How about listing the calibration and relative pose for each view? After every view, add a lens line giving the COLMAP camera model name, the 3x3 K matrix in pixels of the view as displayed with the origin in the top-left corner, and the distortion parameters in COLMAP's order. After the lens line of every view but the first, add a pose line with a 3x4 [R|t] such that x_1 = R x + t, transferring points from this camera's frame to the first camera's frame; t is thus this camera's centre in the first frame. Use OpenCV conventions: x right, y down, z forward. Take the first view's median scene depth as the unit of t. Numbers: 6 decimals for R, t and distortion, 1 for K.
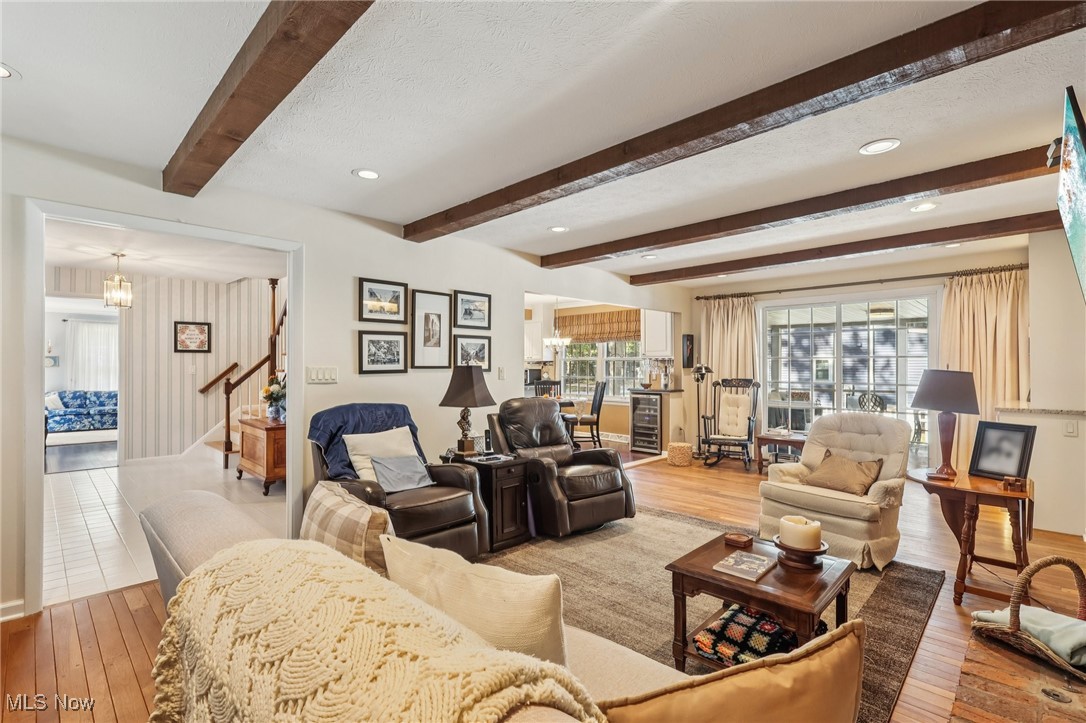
lens RADIAL K [[509.7, 0, 546.9], [0, 509.7, 358.0], [0, 0, 1]] dist [-0.003111, 0.000632]
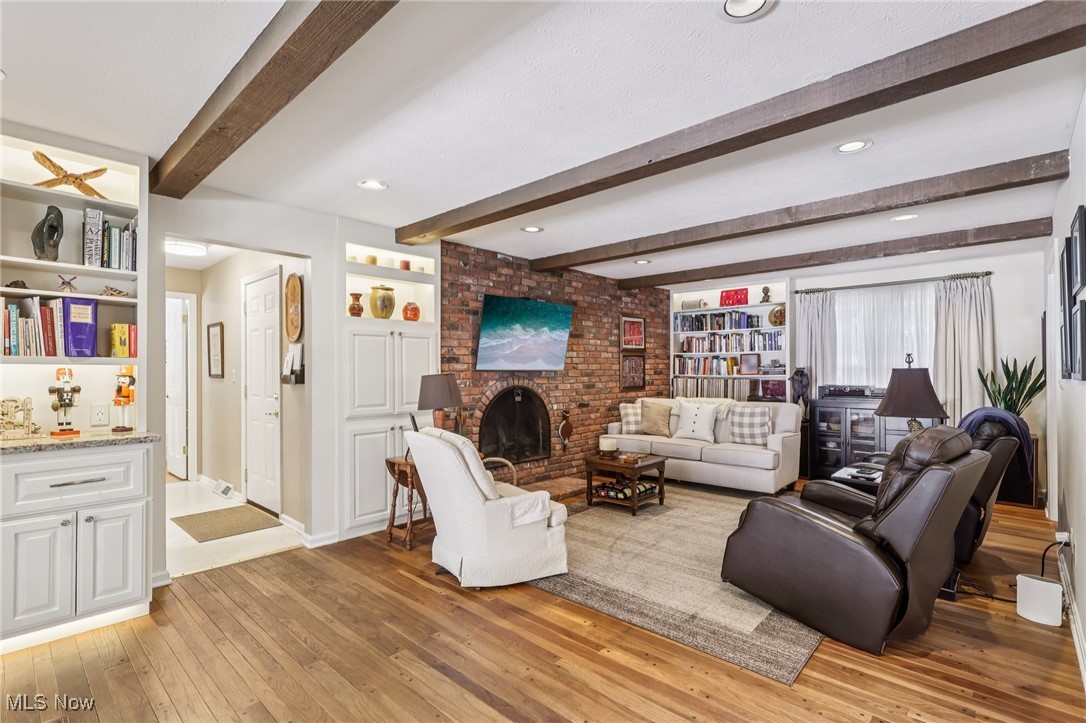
lens RADIAL K [[509.7, 0, 544.5], [0, 509.7, 363.9], [0, 0, 1]] dist [-0.003111, 0.000632]
pose [[-0.999707, 0.001451, -0.024174, 0.388741], [0.002256, 0.999442, -0.033324, 0.028592], [0.024112, -0.033368, -0.999152, 1.517175]]
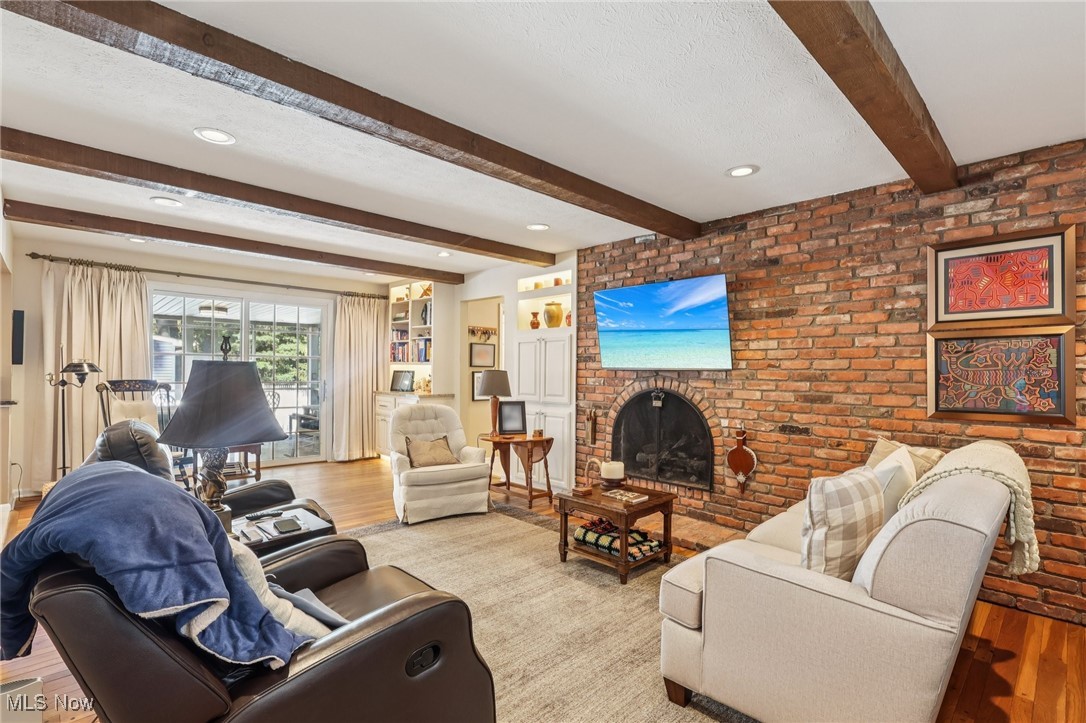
lens RADIAL K [[509.7, 0, 544.4], [0, 509.7, 372.2], [0, 0, 1]] dist [-0.003111, 0.000632]
pose [[0.024882, -0.004297, 0.999681, -0.537559], [-0.029677, 0.999547, 0.005035, 0.011272], [-0.999250, -0.029793, 0.024743, 0.552548]]
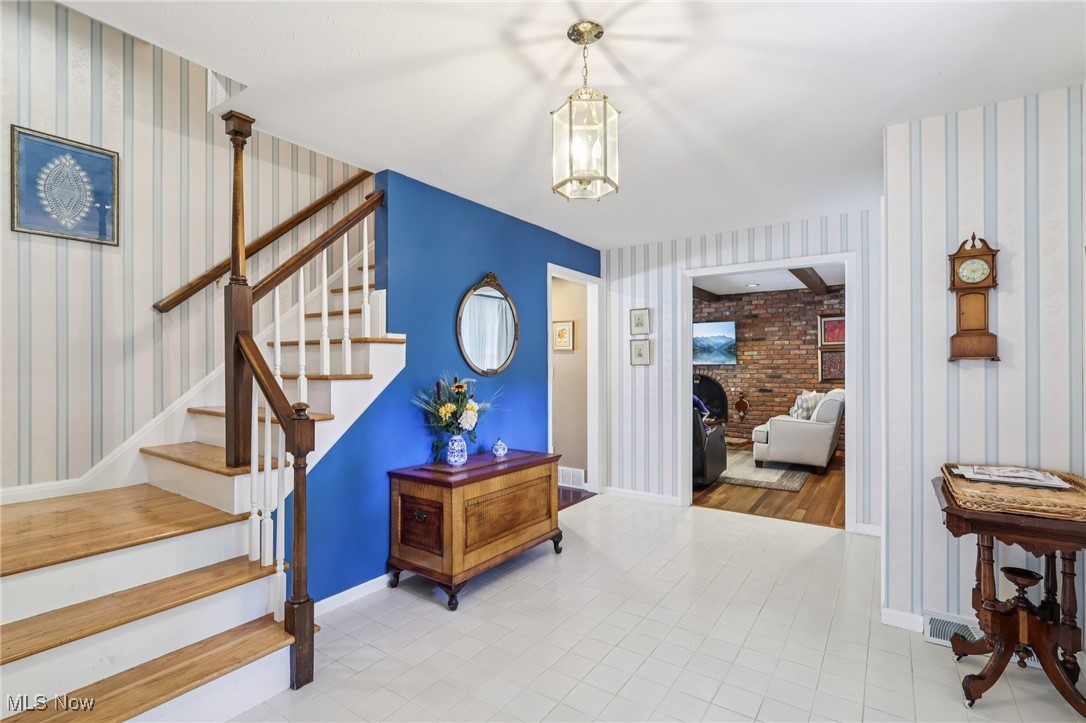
lens RADIAL K [[509.7, 0, 544.6], [0, 509.7, 366.6], [0, 0, 1]] dist [-0.003111, 0.000632]
pose [[-0.173433, -0.004277, 0.984836, -1.376820], [-0.014425, 0.999894, 0.001802, 0.016231], [-0.984740, -0.013894, -0.173476, 1.264560]]
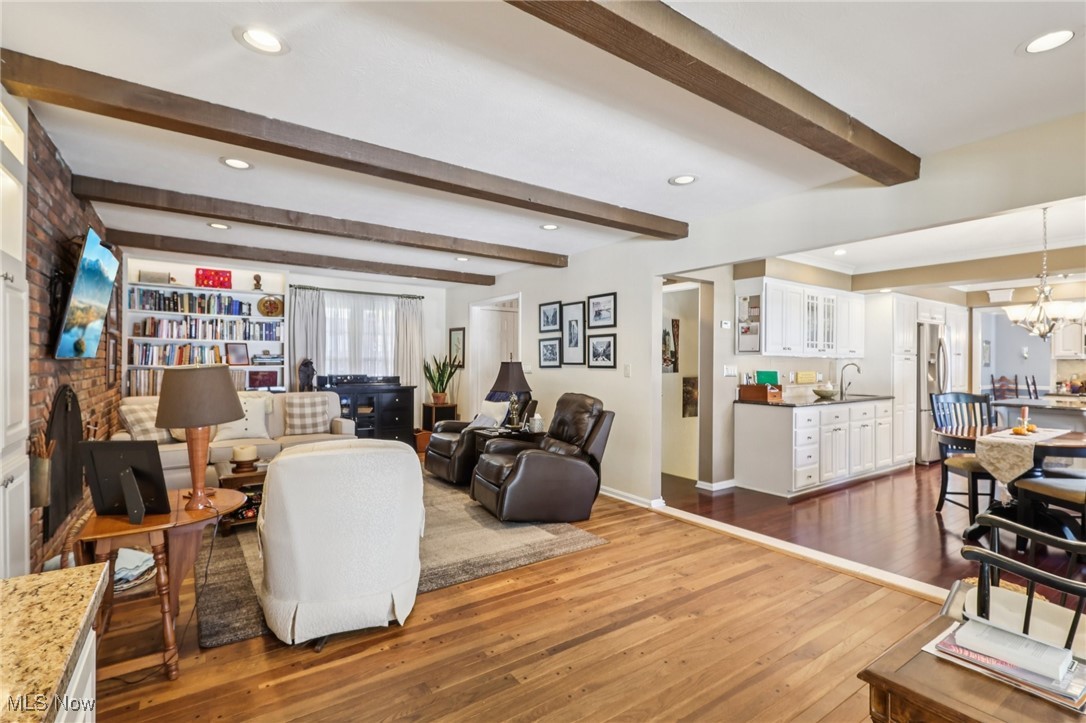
lens RADIAL K [[509.7, 0, 540.2], [0, 509.7, 364.6], [0, 0, 1]] dist [-0.003111, 0.000632]
pose [[-0.189877, 0.002887, -0.981804, 0.965187], [0.010942, 0.999940, 0.000825, 0.017543], [0.981747, -0.010586, -0.189897, 1.110622]]
